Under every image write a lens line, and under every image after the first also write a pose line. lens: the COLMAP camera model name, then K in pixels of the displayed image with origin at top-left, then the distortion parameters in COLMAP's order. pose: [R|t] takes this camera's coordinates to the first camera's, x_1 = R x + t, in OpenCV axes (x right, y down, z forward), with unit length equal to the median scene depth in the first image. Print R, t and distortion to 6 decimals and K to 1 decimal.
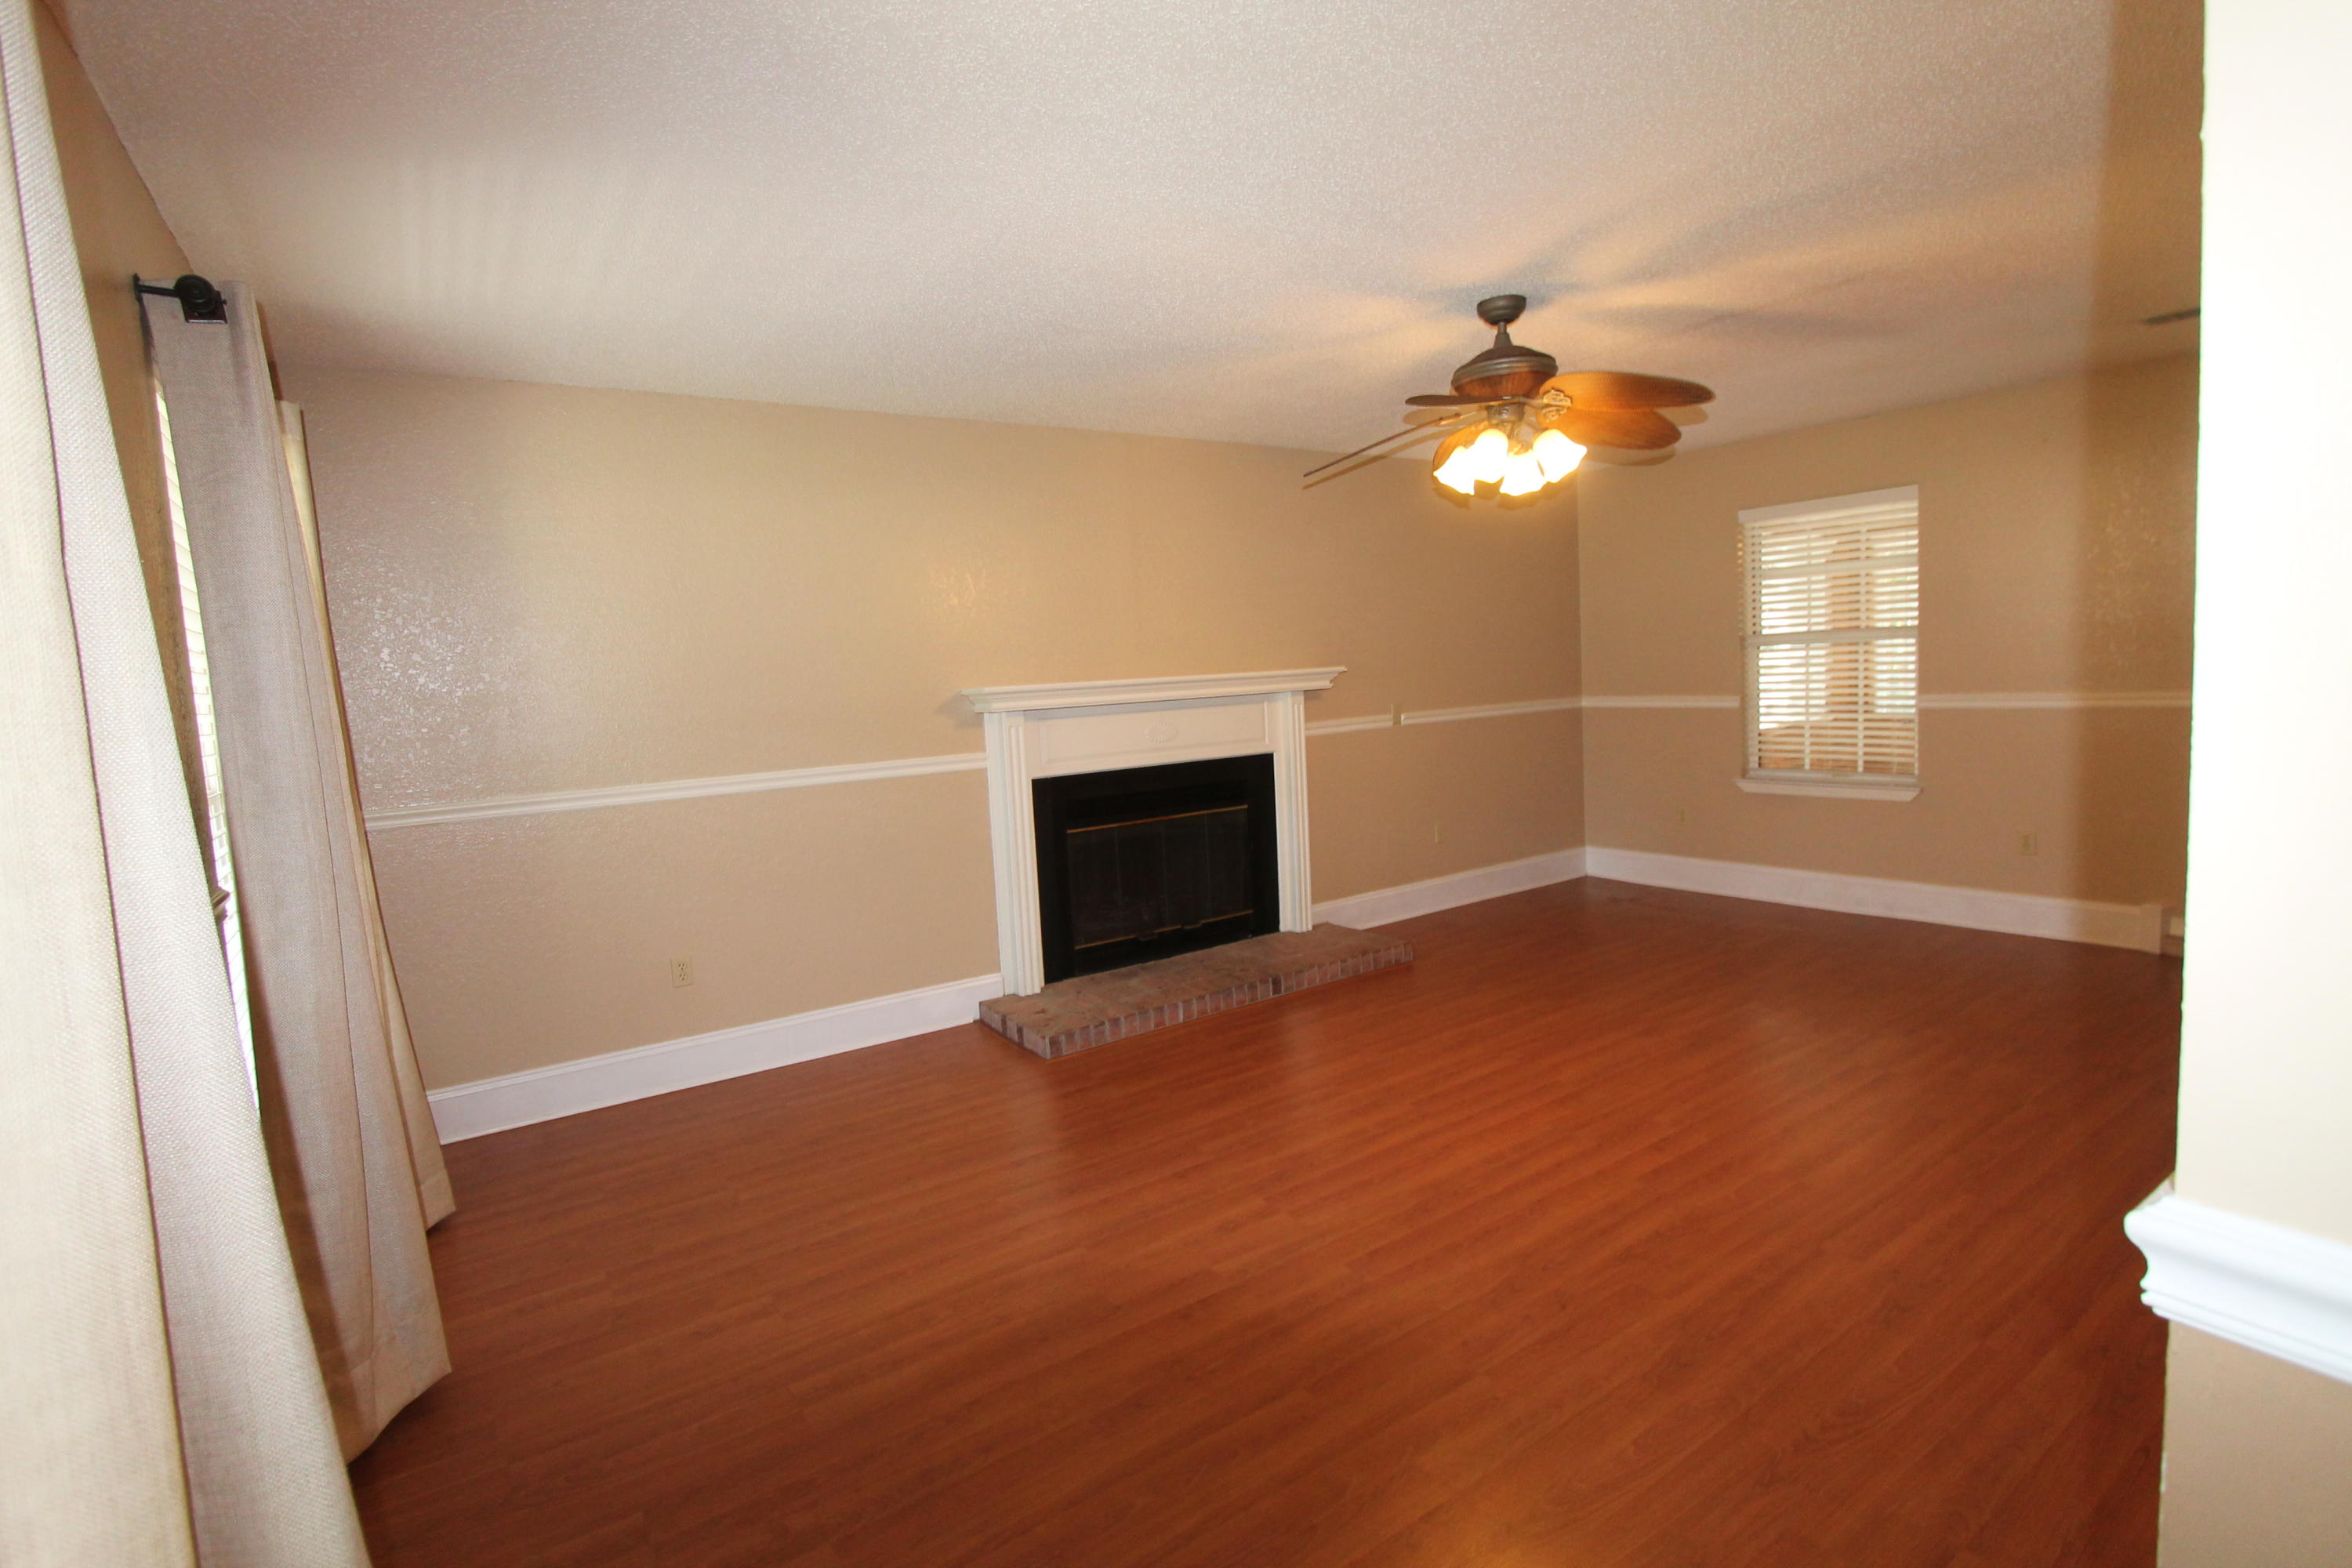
lens RADIAL K [[1107.0, 0, 1158.6], [0, 1107.0, 768.3], [0, 0, 1]] dist [-0.019505, 0.000596]
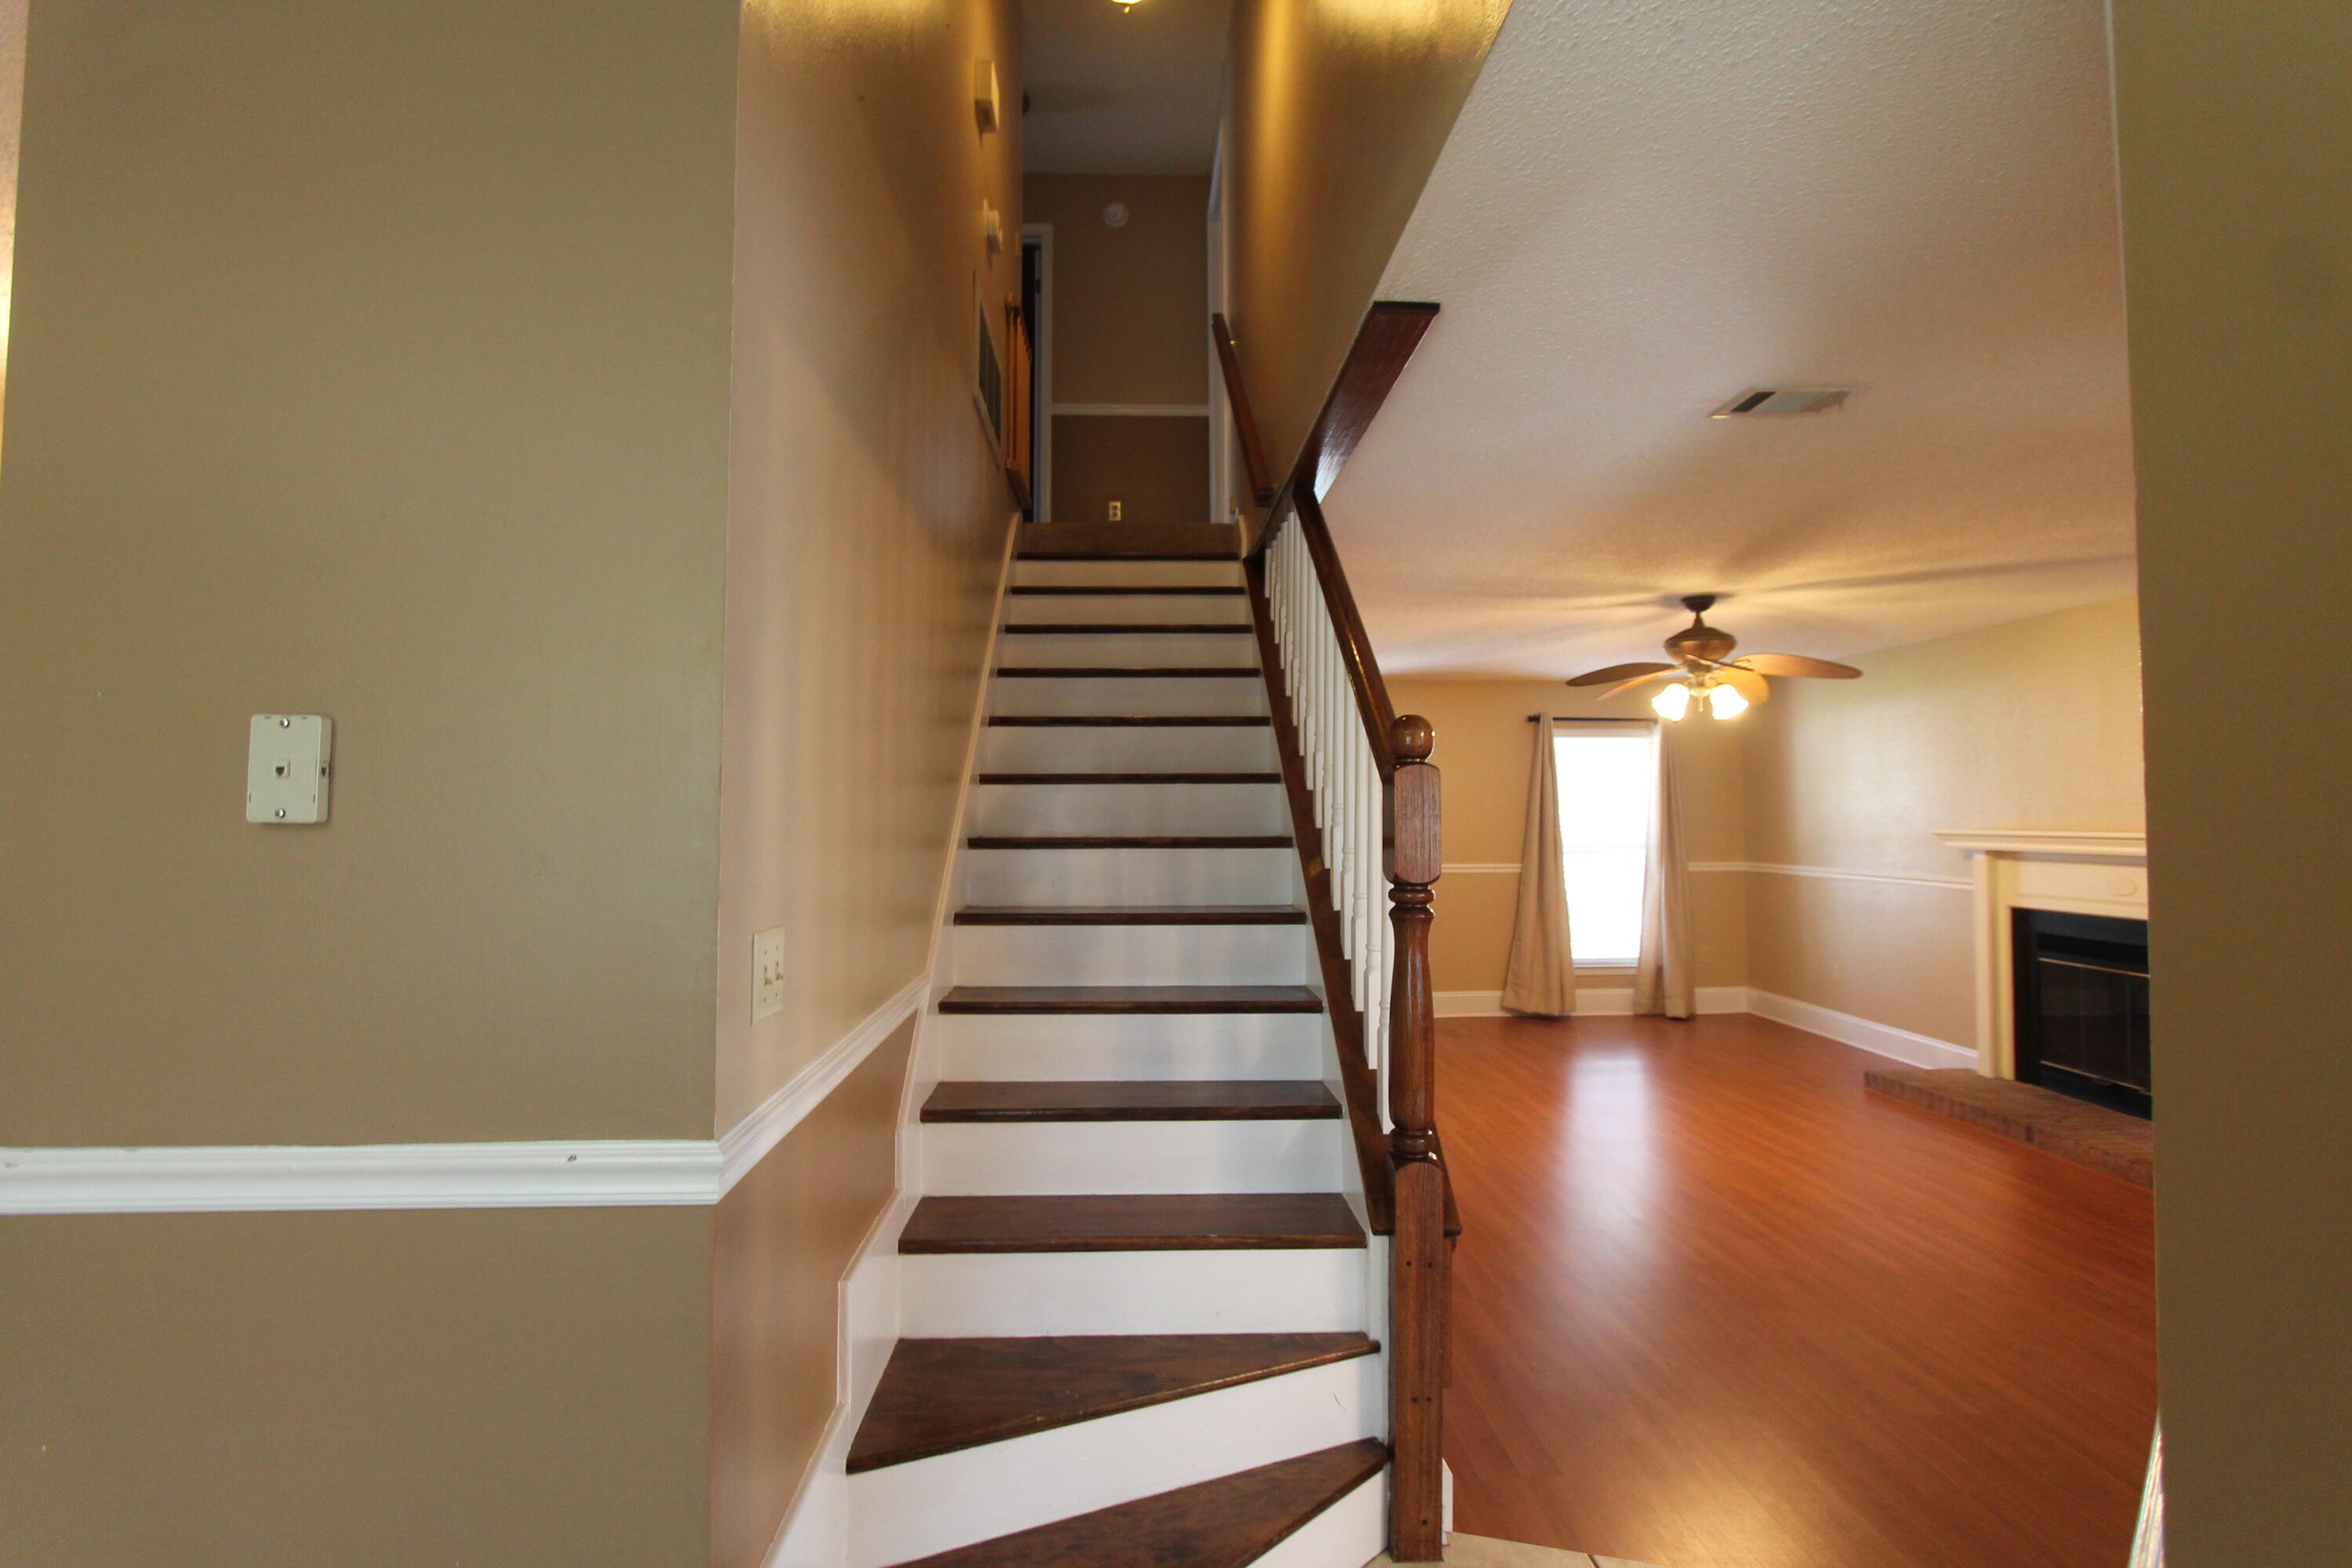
lens RADIAL K [[1107.0, 0, 1158.6], [0, 1107.0, 768.3], [0, 0, 1]] dist [-0.019505, 0.000596]
pose [[-0.527229, 0.017886, -0.849535, 1.460489], [-0.046645, 0.997662, 0.049953, -0.165549], [0.848442, 0.065963, -0.525162, 0.856524]]
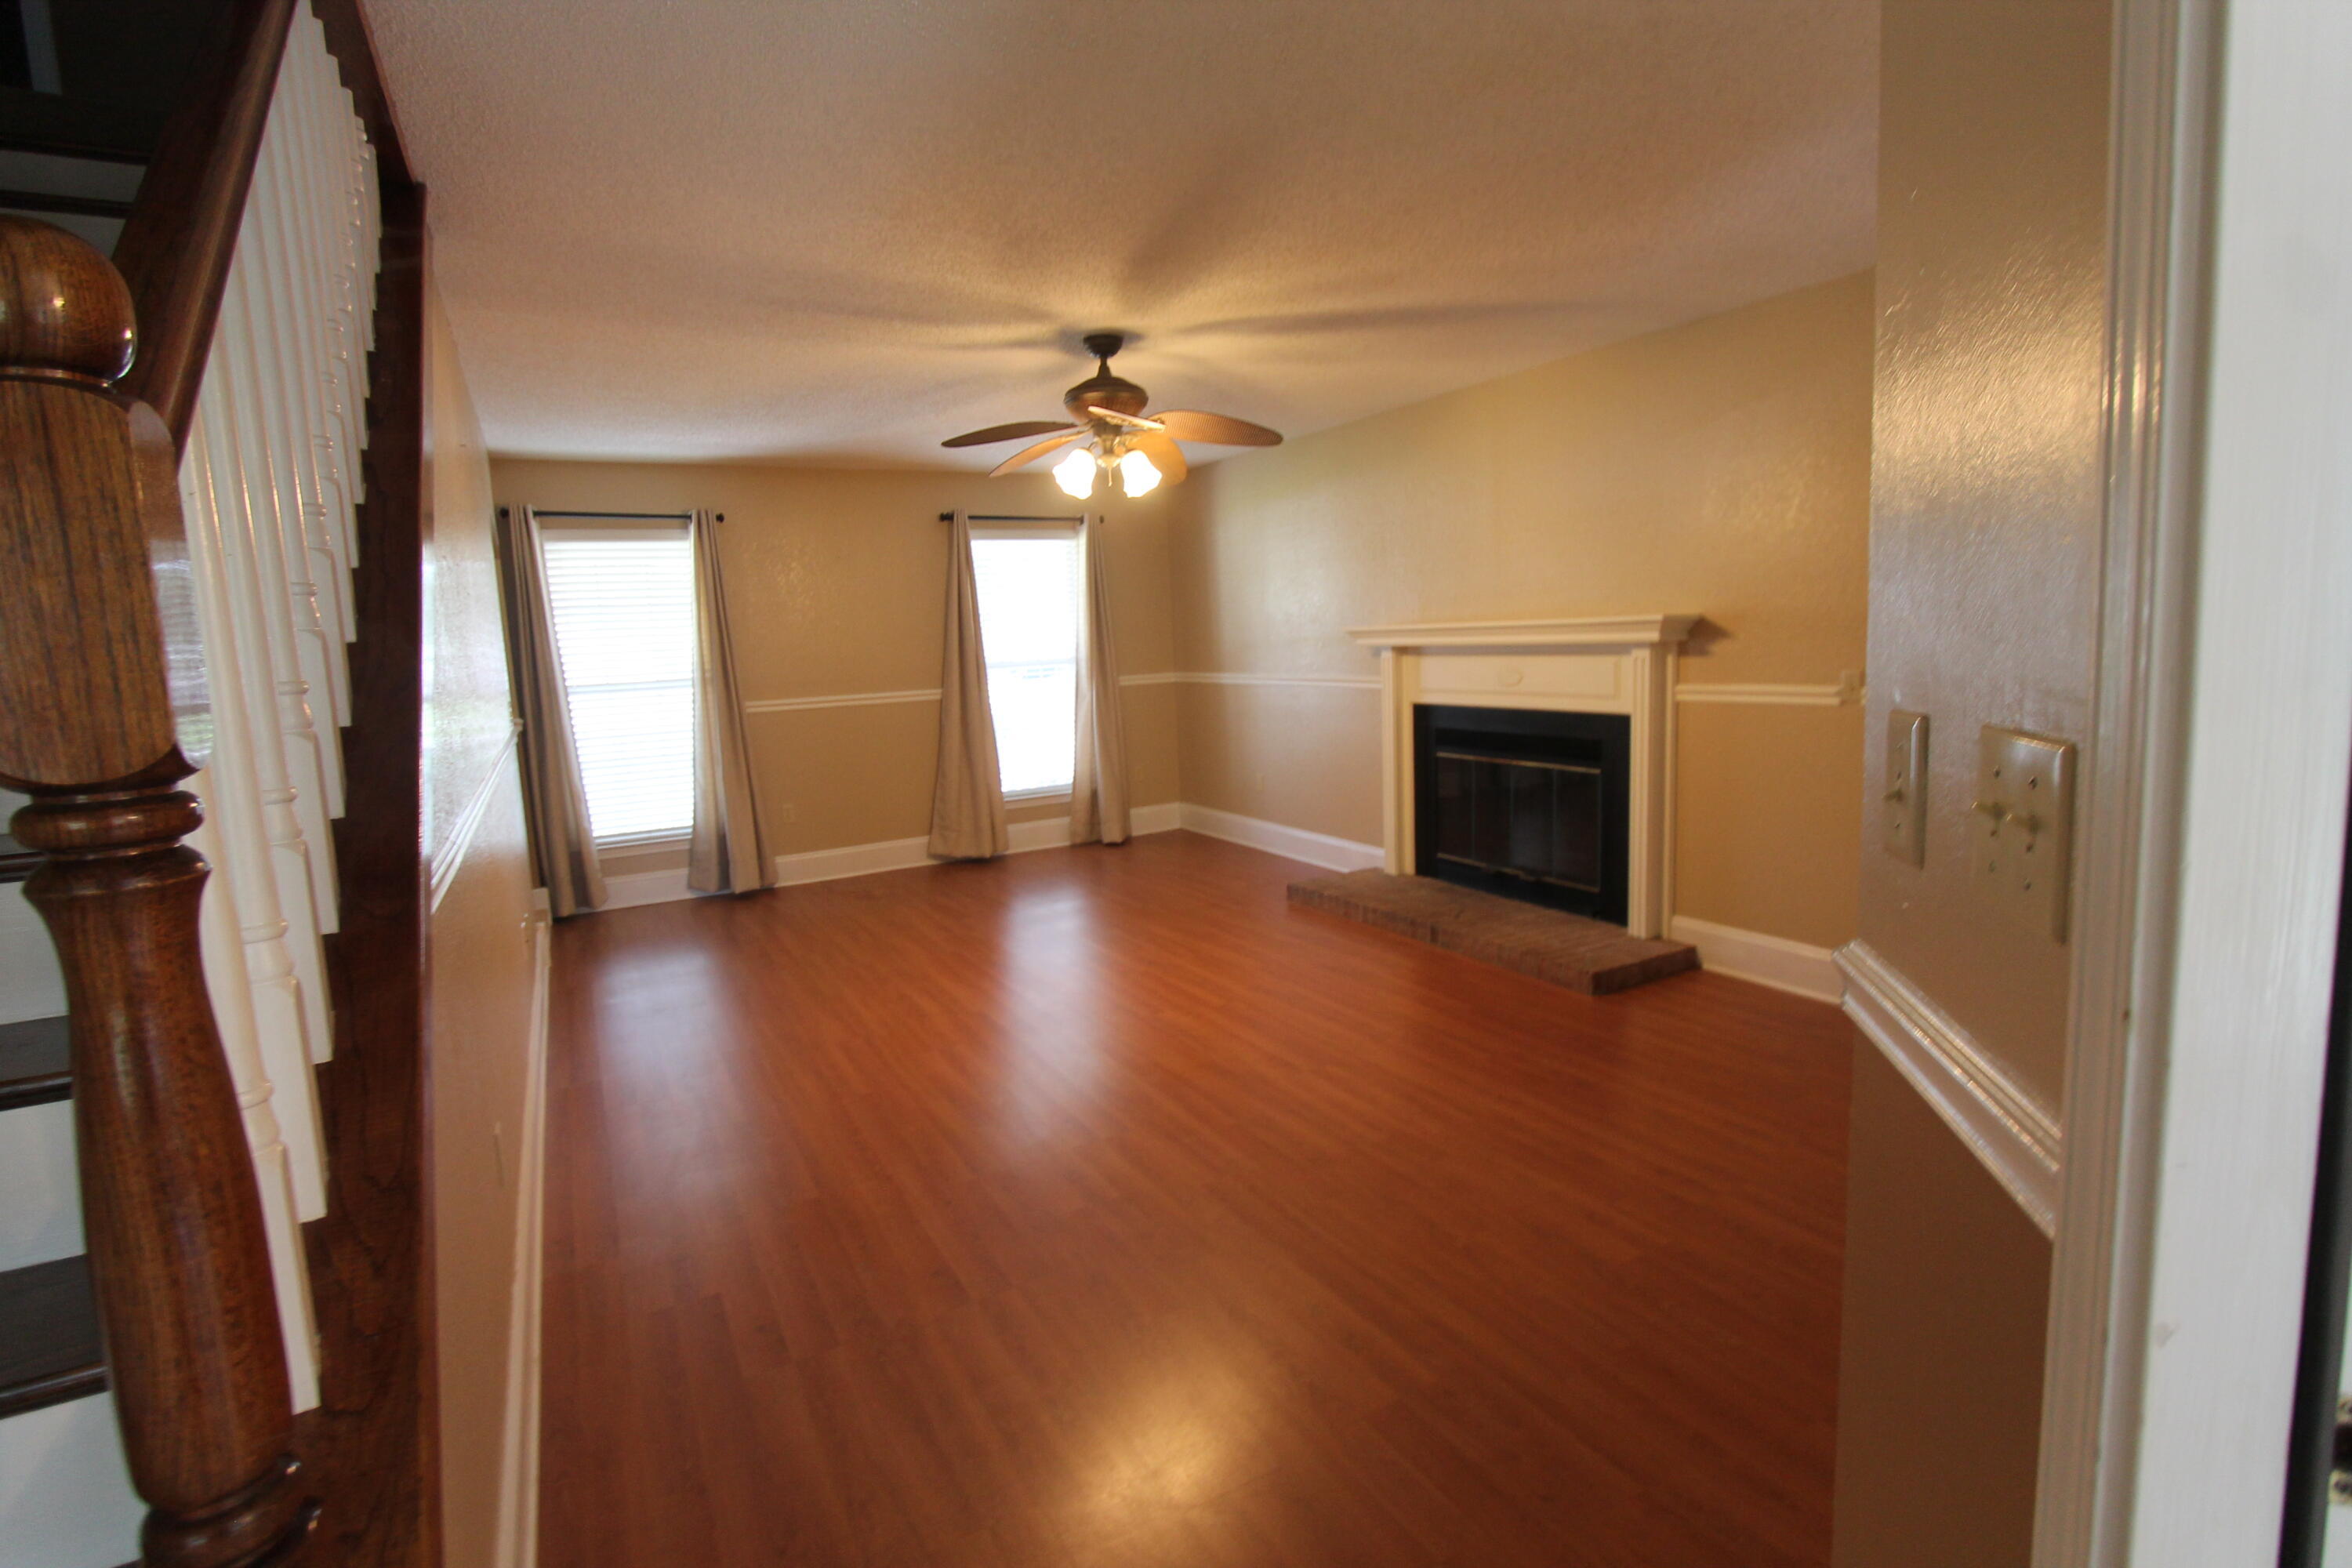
lens RADIAL K [[1107.0, 0, 1158.6], [0, 1107.0, 768.3], [0, 0, 1]] dist [-0.019505, 0.000596]
pose [[-0.088870, 0.177495, -0.980101, 1.139141], [-0.039480, 0.982593, 0.181526, -0.132571], [0.995261, 0.054826, -0.080315, 0.856262]]
